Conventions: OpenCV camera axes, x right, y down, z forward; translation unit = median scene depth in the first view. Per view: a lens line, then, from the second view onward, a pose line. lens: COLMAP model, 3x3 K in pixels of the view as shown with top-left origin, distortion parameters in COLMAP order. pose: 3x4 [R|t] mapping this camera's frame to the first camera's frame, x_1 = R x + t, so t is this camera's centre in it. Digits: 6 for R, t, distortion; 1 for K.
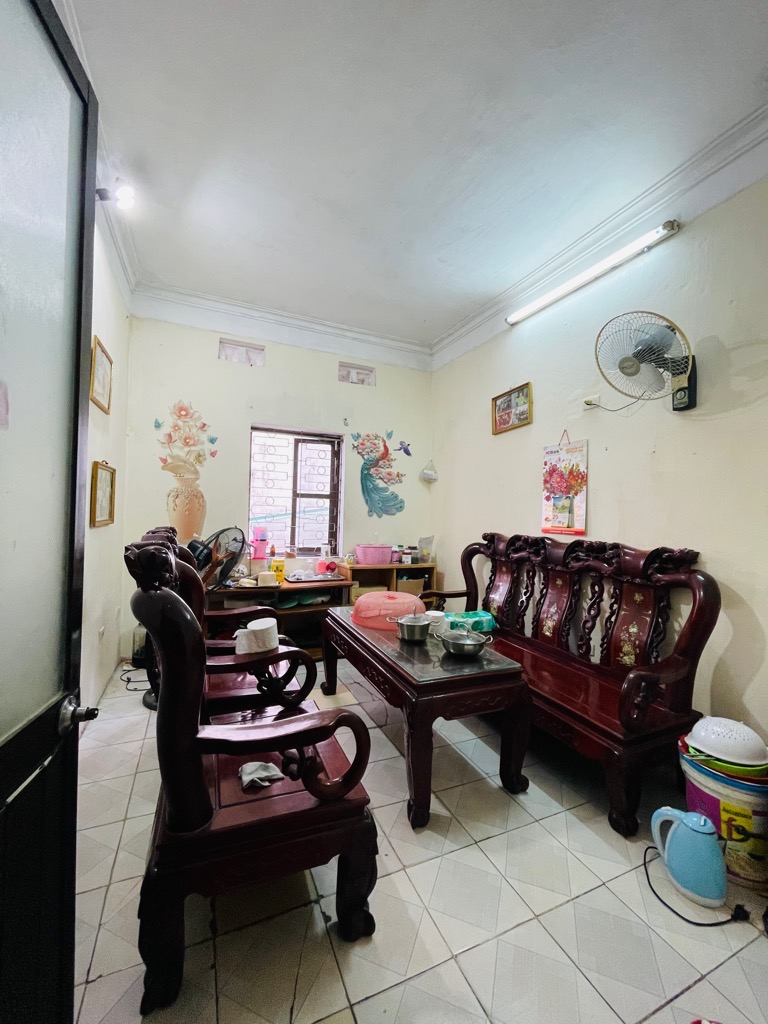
lens RADIAL K [[416.0, 0, 382.9], [0, 416.0, 509.5], [0, 0, 1]] dist [0.003343, -0.000101]
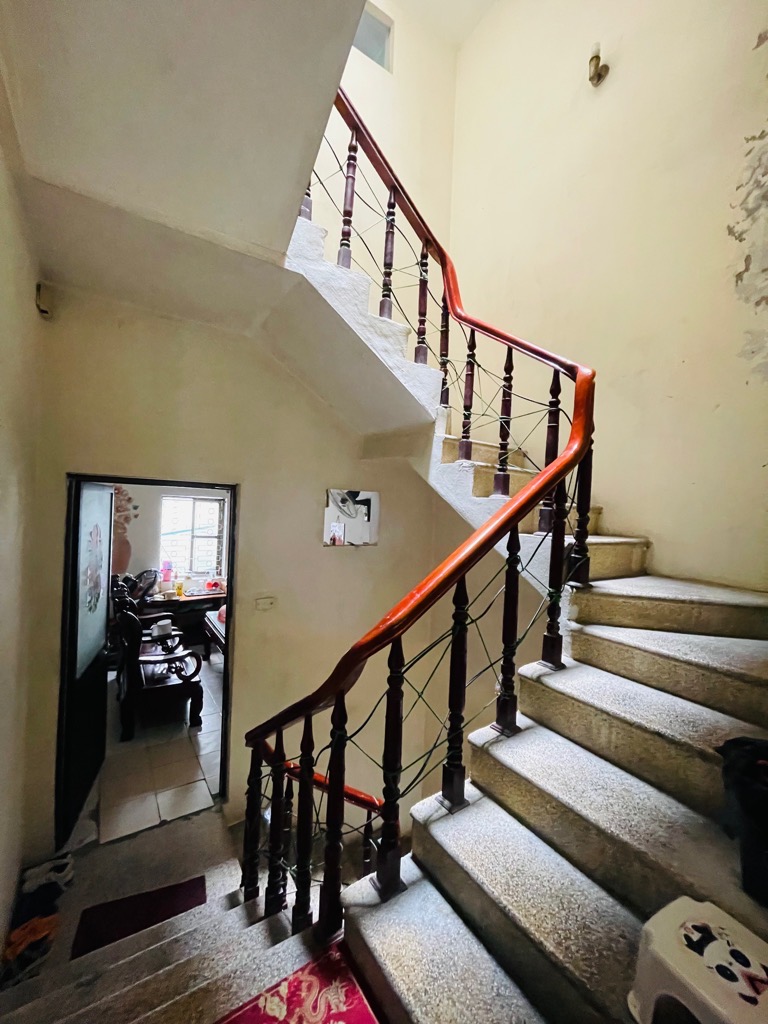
lens RADIAL K [[422.1, 0, 380.3], [0, 422.1, 509.2], [0, 0, 1]] dist [0.001084, 0.000109]
pose [[0.987118, 0.008965, 0.159744, 0.338958], [-0.012315, 0.999724, 0.019993, -0.272422], [-0.159520, -0.021703, 0.986956, -0.983012]]
